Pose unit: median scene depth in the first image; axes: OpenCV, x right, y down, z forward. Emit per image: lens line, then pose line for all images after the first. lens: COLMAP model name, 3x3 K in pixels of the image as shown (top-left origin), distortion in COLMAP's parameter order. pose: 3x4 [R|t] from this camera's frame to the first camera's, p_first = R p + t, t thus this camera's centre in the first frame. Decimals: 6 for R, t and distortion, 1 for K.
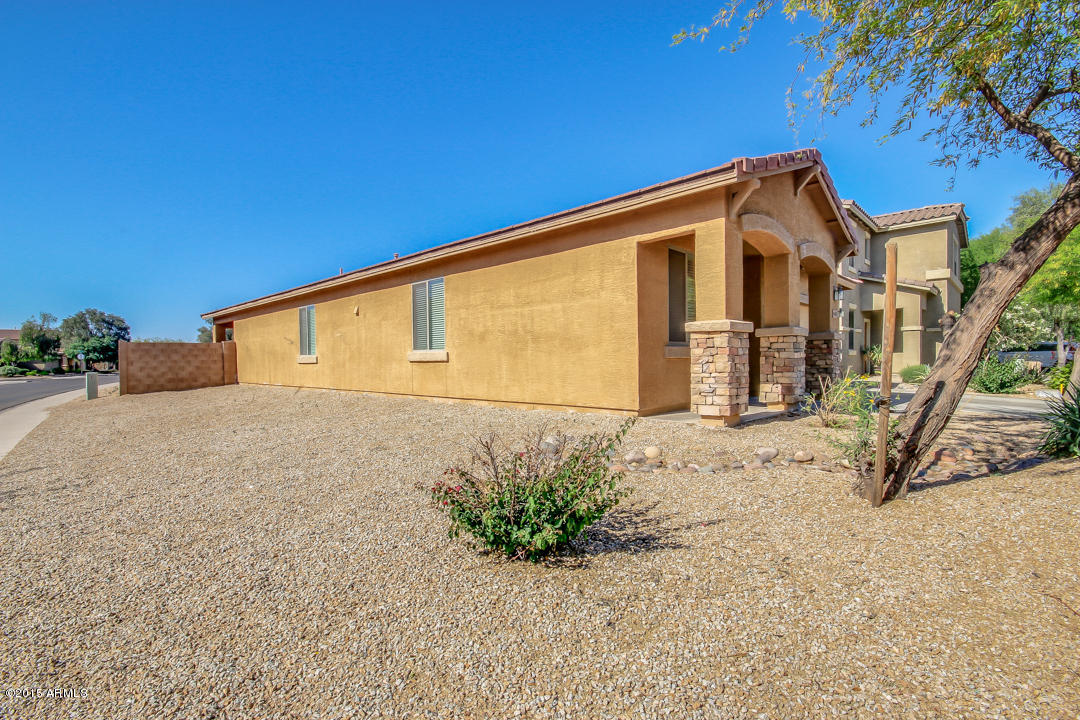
lens RADIAL K [[522.6, 0, 534.9], [0, 522.6, 362.2], [0, 0, 1]] dist [-0.000509, 0.000139]
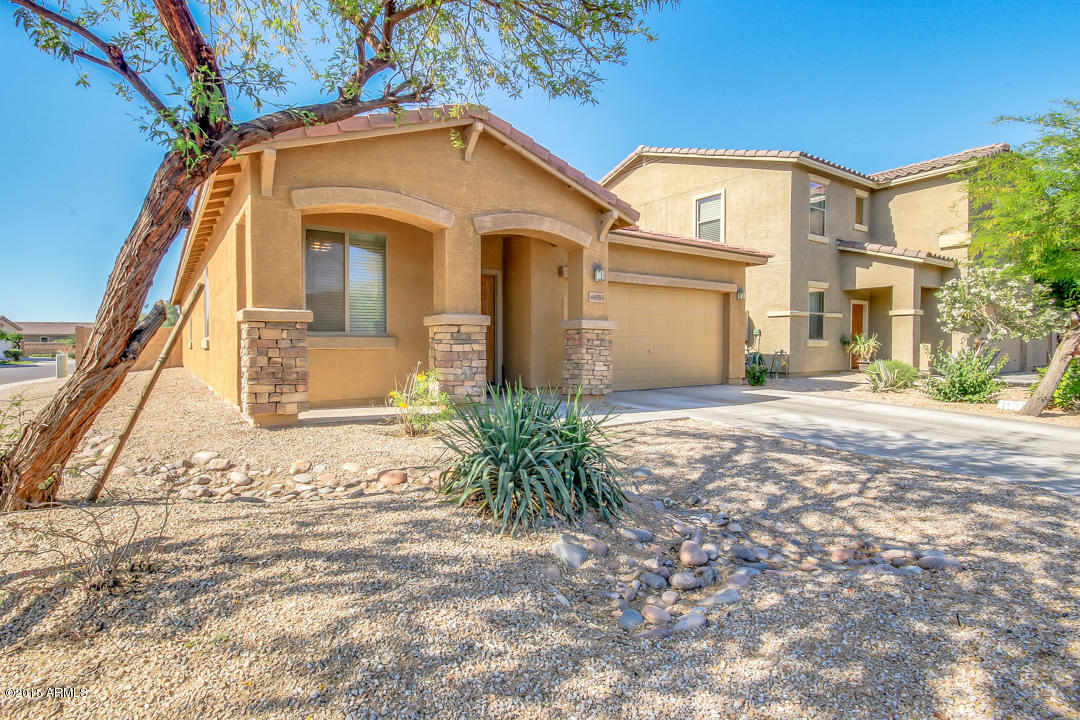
lens RADIAL K [[514.1, 0, 540.0], [0, 514.1, 360.0], [0, 0, 1]] dist [-0.007759, 0.000761]
pose [[0.953986, 0.019203, -0.299237, 0.432013], [-0.011390, 0.999548, 0.027833, -0.009176], [0.299636, -0.023144, 0.953773, 0.116696]]
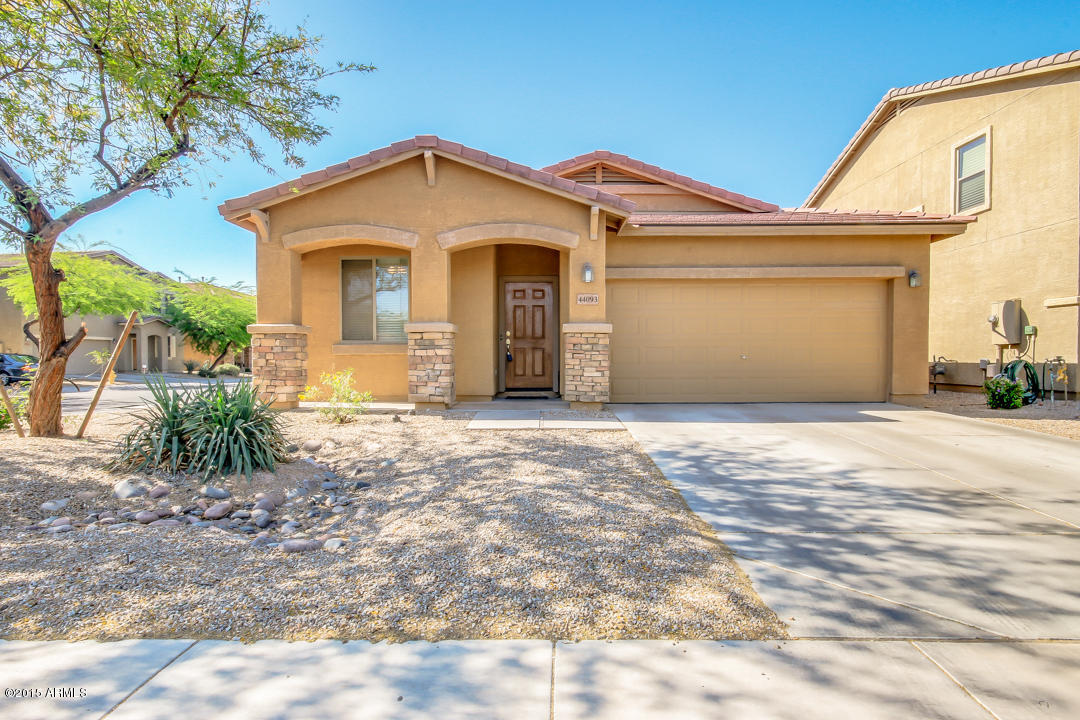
lens RADIAL K [[550.7, 0, 532.5], [0, 550.7, 365.1], [0, 0, 1]] dist [0.003596, 0.000994]
pose [[0.643012, 0.020299, -0.765587, 0.720892], [-0.006220, 0.999754, 0.021284, -0.006387], [0.765831, -0.008923, 0.642980, 0.261120]]
